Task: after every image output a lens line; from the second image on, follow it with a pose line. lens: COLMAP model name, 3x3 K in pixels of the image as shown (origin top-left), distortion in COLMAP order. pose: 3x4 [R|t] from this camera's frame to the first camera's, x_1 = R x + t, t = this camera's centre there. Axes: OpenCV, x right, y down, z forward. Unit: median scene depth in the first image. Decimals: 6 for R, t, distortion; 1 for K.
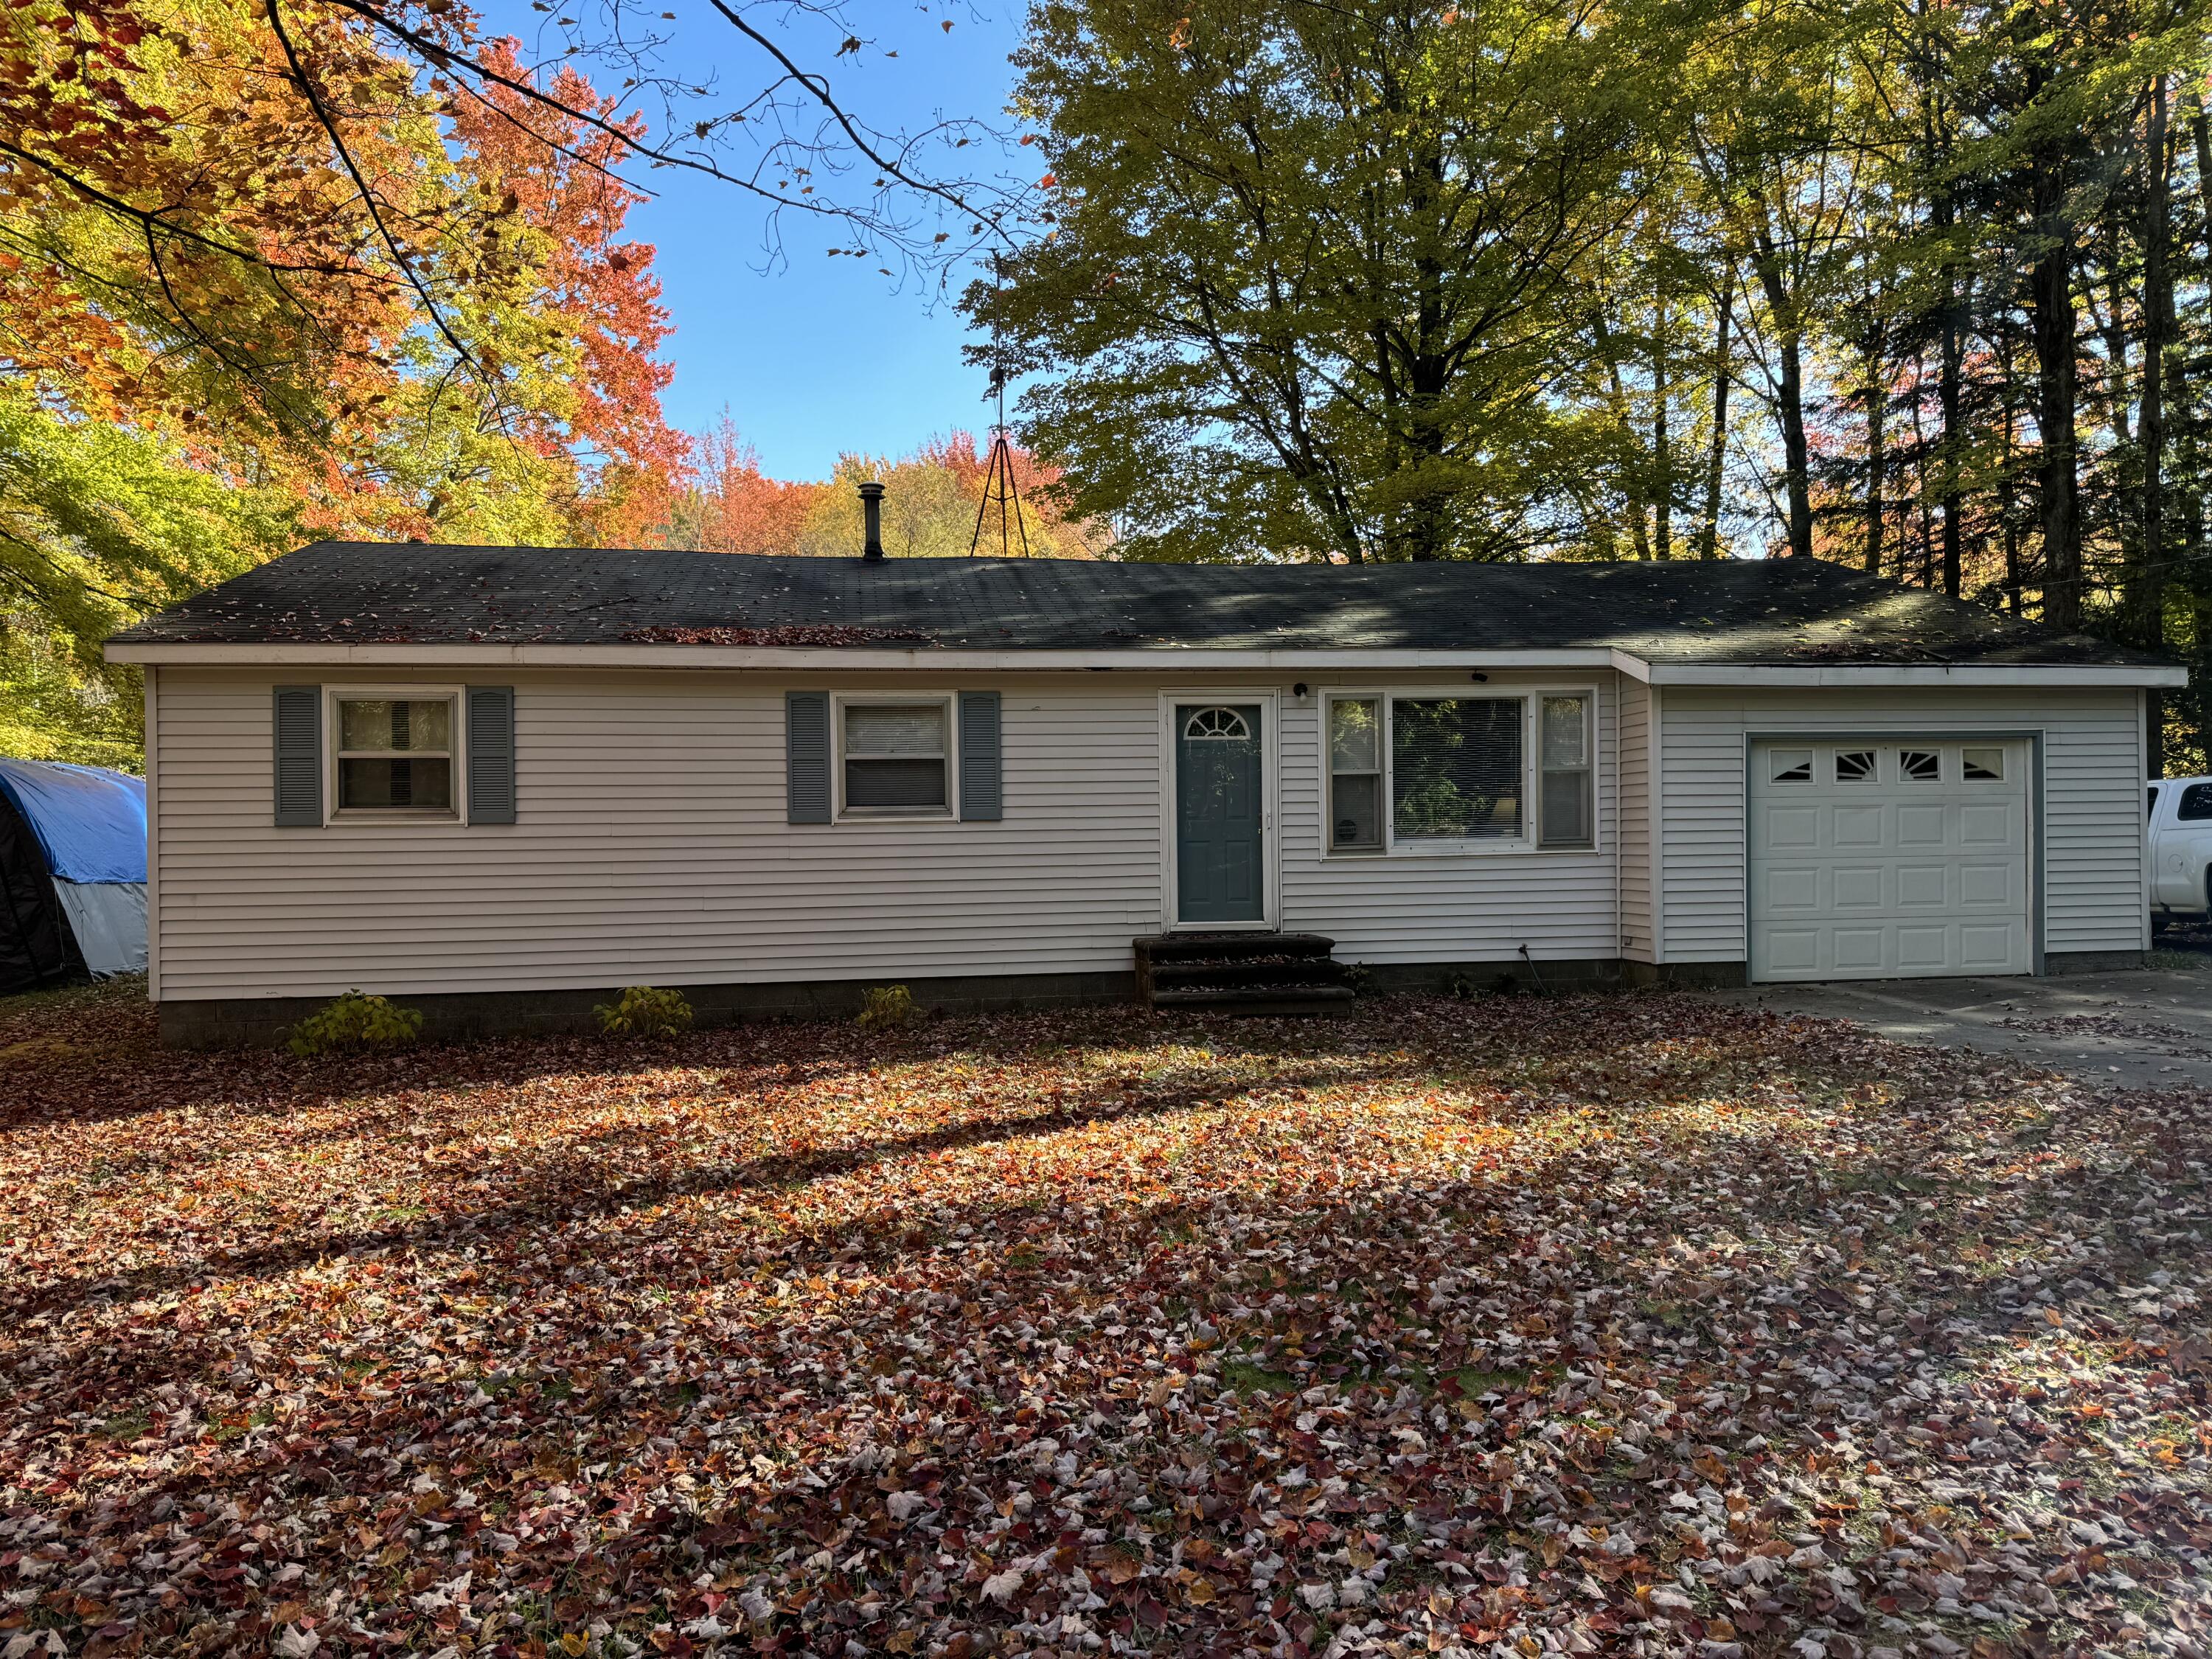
lens RADIAL K [[1554.6, 0, 1097.8], [0, 1554.6, 830.4], [0, 0, 1]] dist [0.067734, -0.083261]
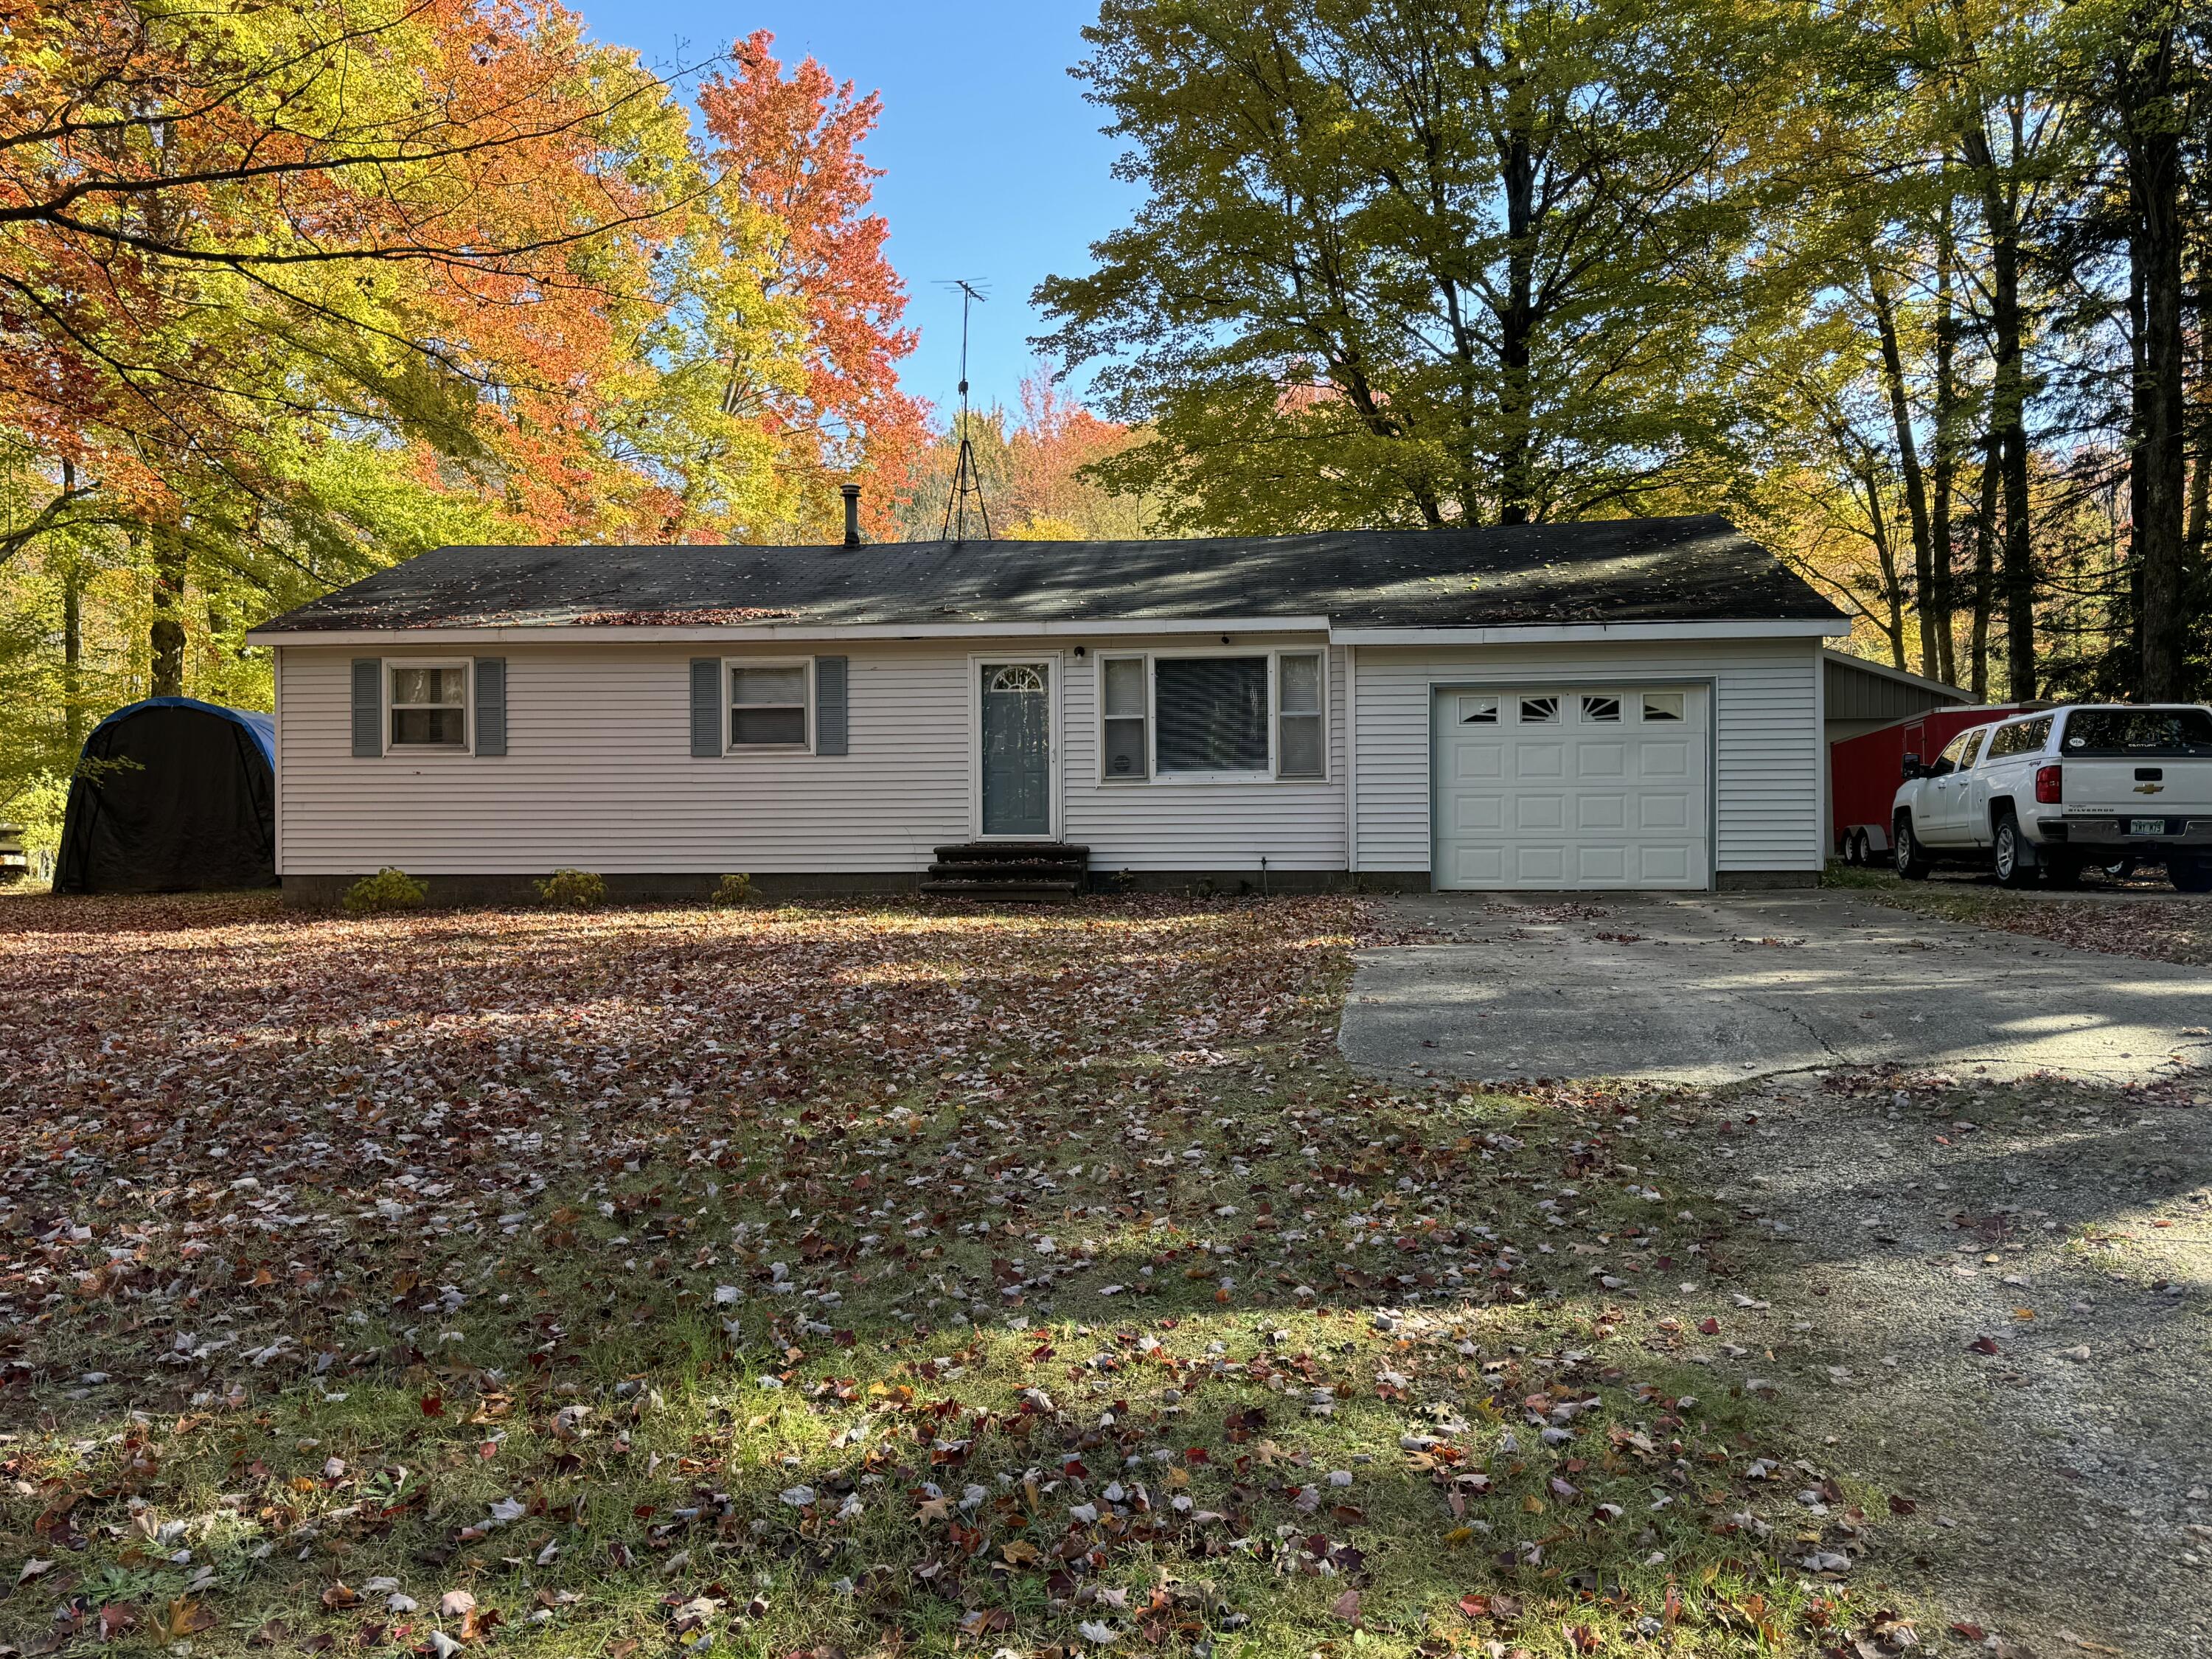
lens RADIAL K [[1795.9, 0, 1107.9], [0, 1795.9, 823.8], [0, 0, 1]] dist [0.061130, -0.015407]
pose [[0.968110, 0.009960, -0.250327, 0.515729], [-0.006628, 0.999878, 0.014151, 0.028247], [0.250438, -0.012041, 0.968058, -0.404070]]
